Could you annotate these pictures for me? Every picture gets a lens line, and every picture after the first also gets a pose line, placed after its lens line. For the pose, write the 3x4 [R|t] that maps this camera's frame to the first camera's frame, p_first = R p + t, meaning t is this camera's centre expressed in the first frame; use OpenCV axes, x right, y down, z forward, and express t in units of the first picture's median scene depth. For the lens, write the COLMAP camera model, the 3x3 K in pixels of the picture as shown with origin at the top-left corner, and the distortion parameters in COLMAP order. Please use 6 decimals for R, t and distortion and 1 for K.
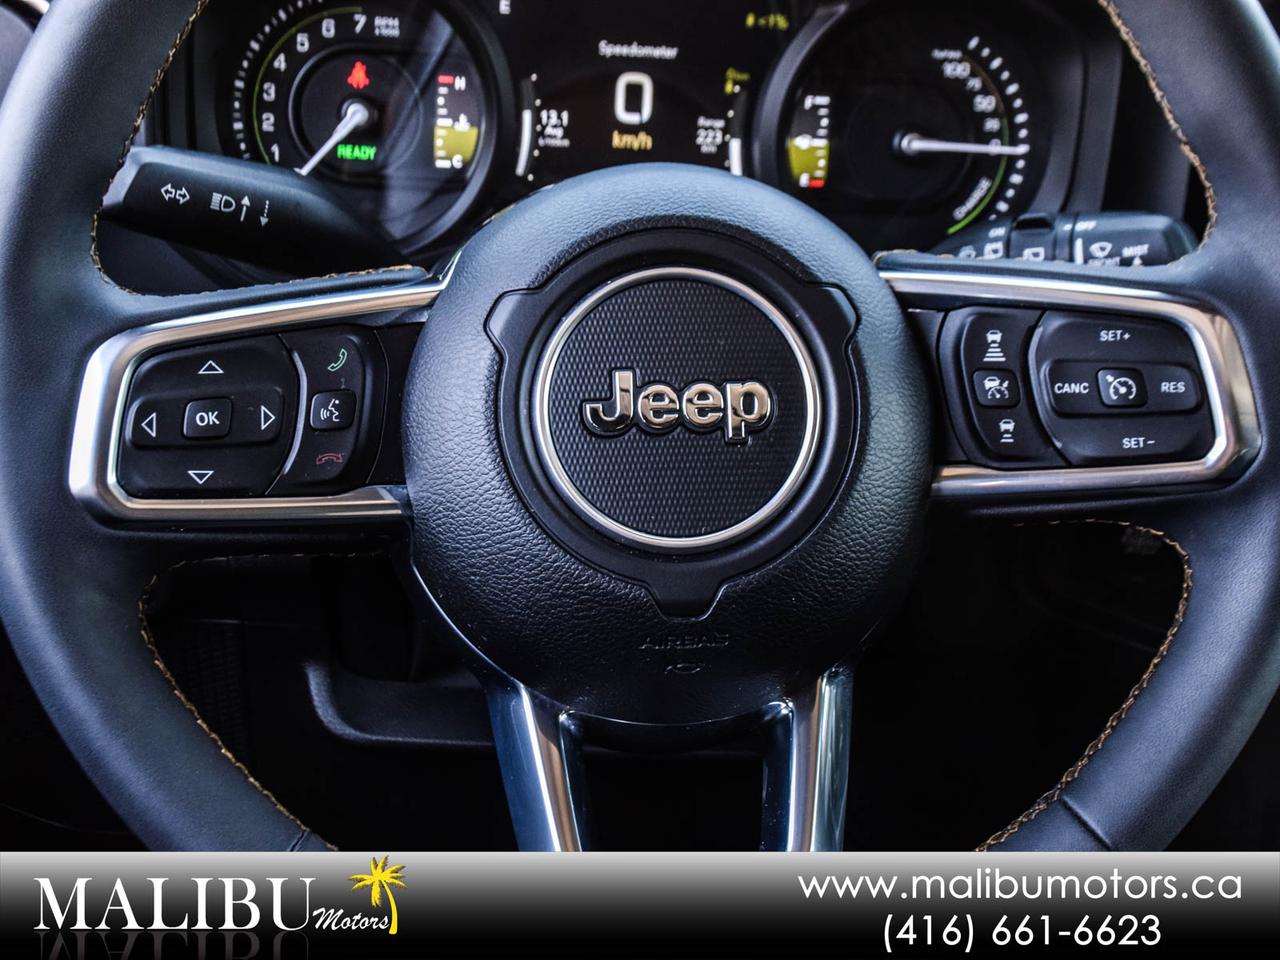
lens RADIAL K [[2146.1, 0, 652.8], [0, 2146.1, 468.0], [0, 0, 1]] dist [0.150483, 0.000000]
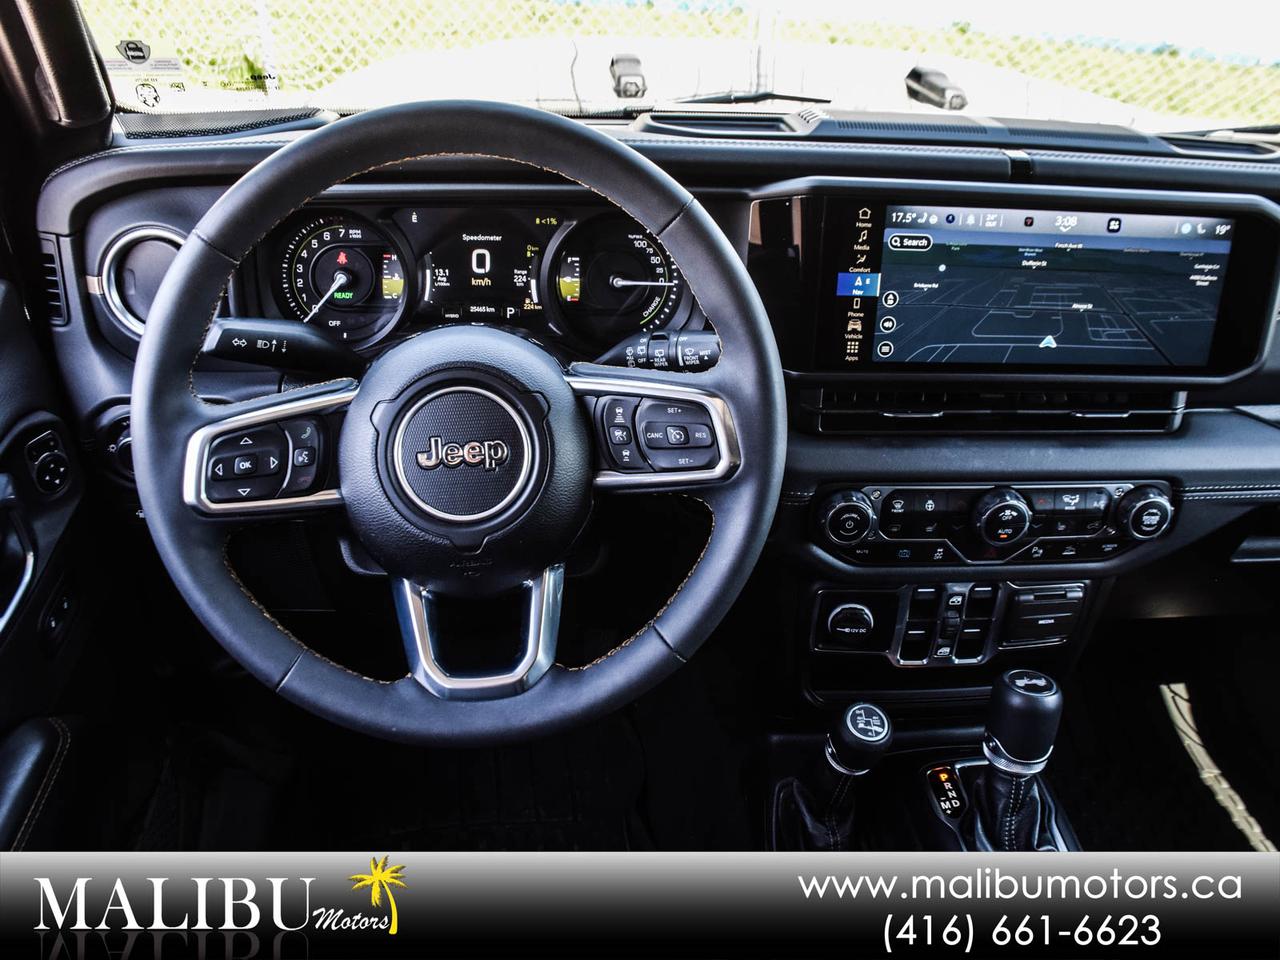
lens RADIAL K [[1180.1, 0, 650.3], [0, 1180.1, 473.6], [0, 0, 1]] dist [-0.114854, 0.000000]
pose [[0.999674, -0.024230, 0.008015, 0.175508], [0.023027, 0.991756, 0.126055, -0.142018], [-0.011003, -0.125829, 0.991991, -0.143112]]
